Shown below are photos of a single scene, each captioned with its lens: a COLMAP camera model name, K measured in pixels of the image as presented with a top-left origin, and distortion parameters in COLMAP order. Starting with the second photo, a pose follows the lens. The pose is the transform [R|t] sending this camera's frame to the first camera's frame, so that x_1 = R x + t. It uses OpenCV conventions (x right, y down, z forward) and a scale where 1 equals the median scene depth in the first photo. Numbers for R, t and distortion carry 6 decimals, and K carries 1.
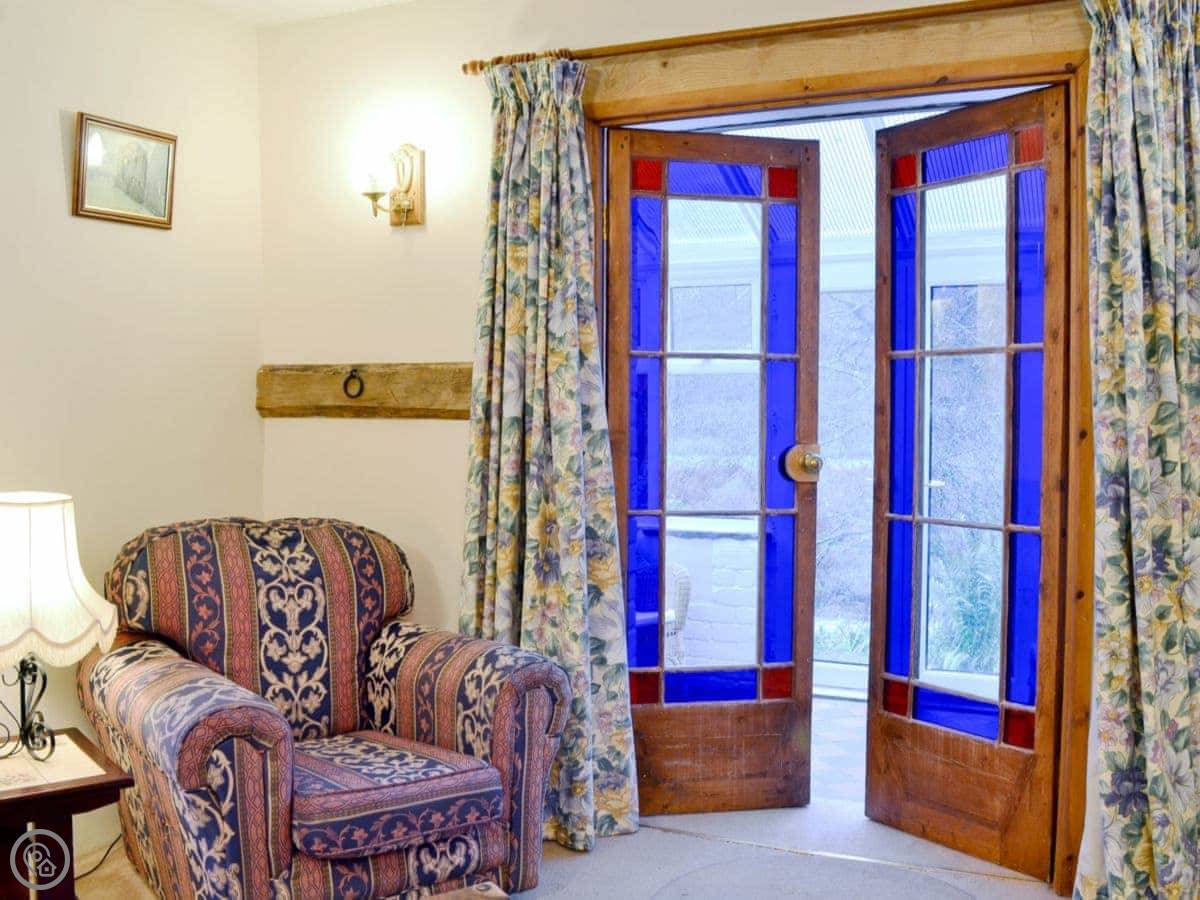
lens RADIAL K [[1174.6, 0, 622.5], [0, 1174.6, 453.2], [0, 0, 1]] dist [-0.085550, 0.015094]
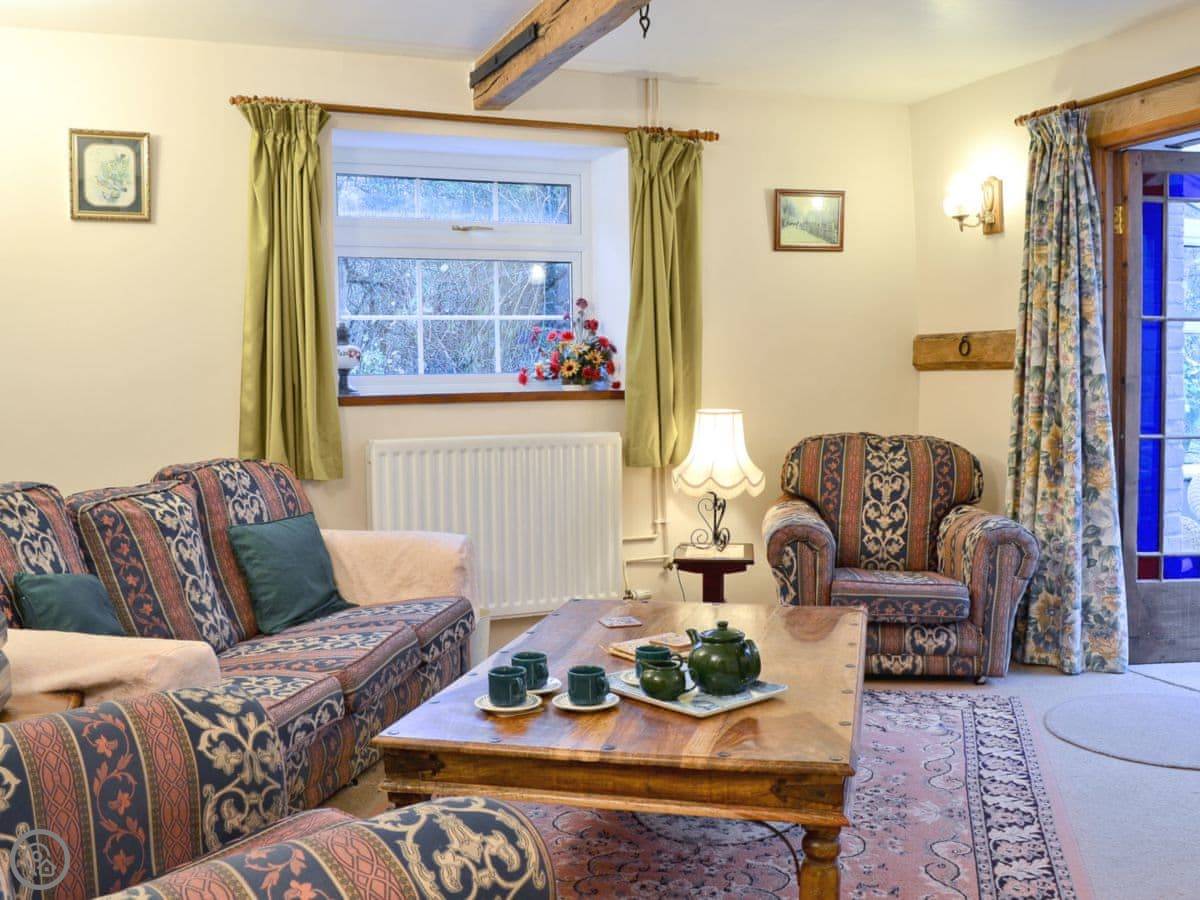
lens RADIAL K [[1174.6, 0, 622.5], [0, 1174.6, 453.2], [0, 0, 1]] dist [-0.085550, 0.015094]
pose [[0.717441, 0.030314, -0.695959, 0.537866], [-0.012161, 0.999445, 0.030997, 0.037897], [0.696513, -0.013775, 0.717412, -0.372044]]
